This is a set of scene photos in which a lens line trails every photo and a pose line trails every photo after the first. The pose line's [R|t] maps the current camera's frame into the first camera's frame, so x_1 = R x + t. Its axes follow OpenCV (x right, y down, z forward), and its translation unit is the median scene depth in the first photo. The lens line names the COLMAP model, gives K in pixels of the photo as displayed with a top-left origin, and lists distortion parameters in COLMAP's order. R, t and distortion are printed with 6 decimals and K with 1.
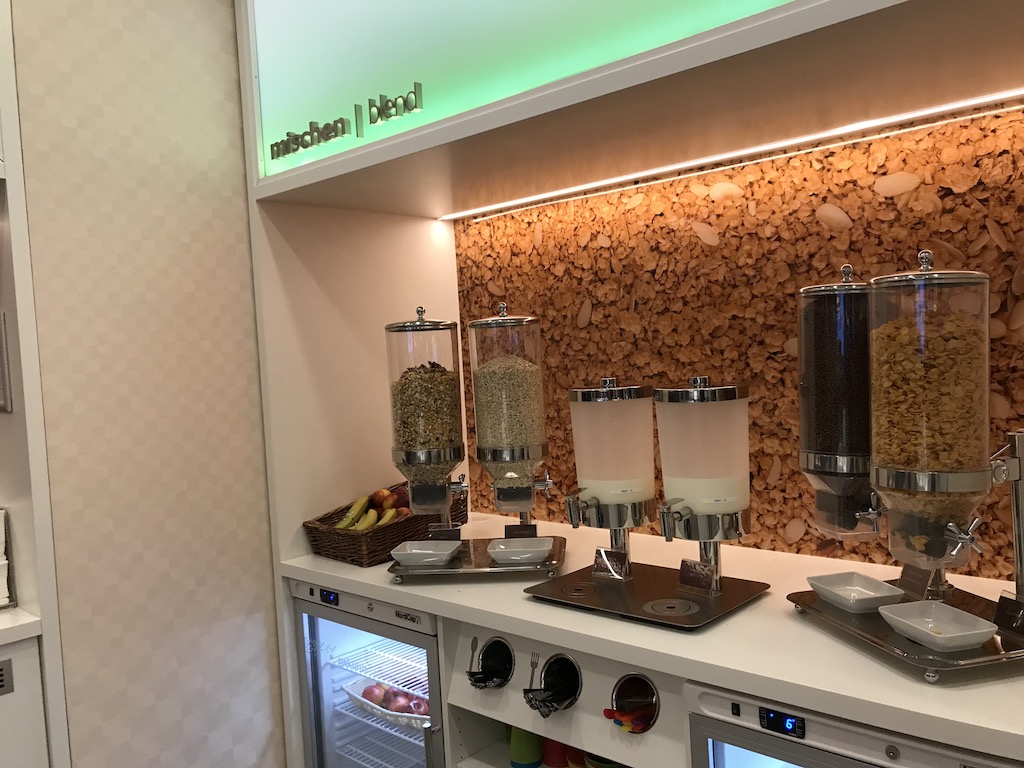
lens RADIAL K [[854.9, 0, 512.0], [0, 854.9, 384.0], [0, 0, 1]] dist [-0.009671, 0.056715]
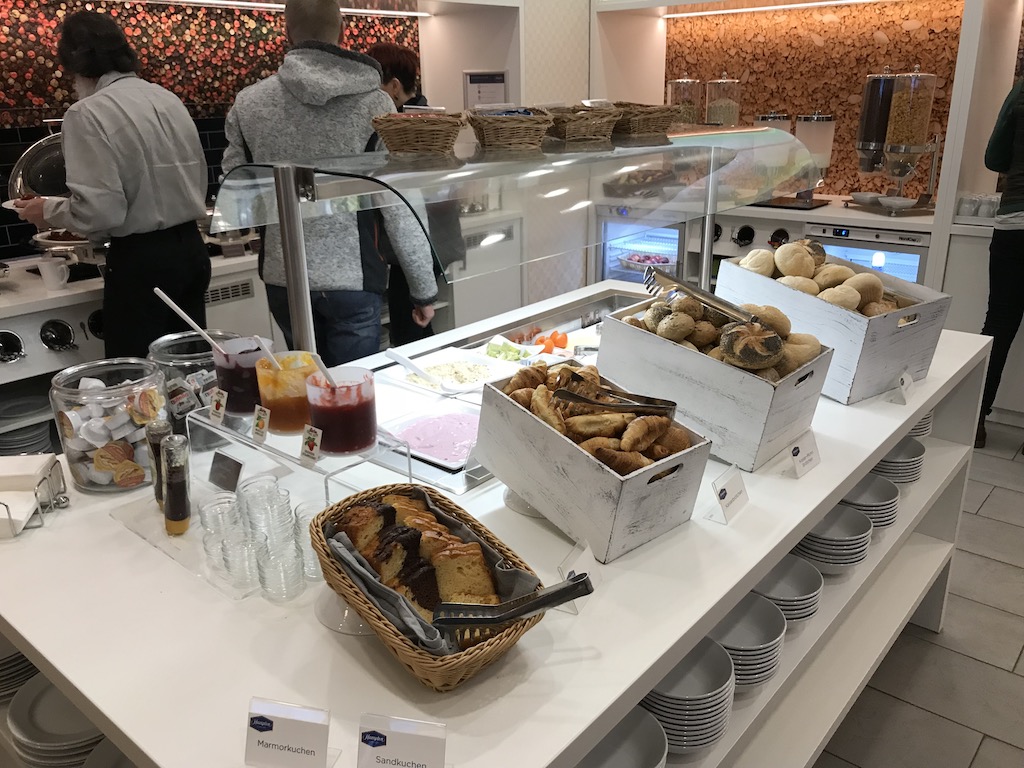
lens RADIAL K [[854.9, 0, 512.0], [0, 854.9, 384.0], [0, 0, 1]] dist [-0.009671, 0.056715]
pose [[0.998600, 0.027020, 0.045472, -0.594135], [-0.039054, 0.956433, 0.289327, 0.052088], [-0.035673, -0.290697, 0.956150, -1.225034]]
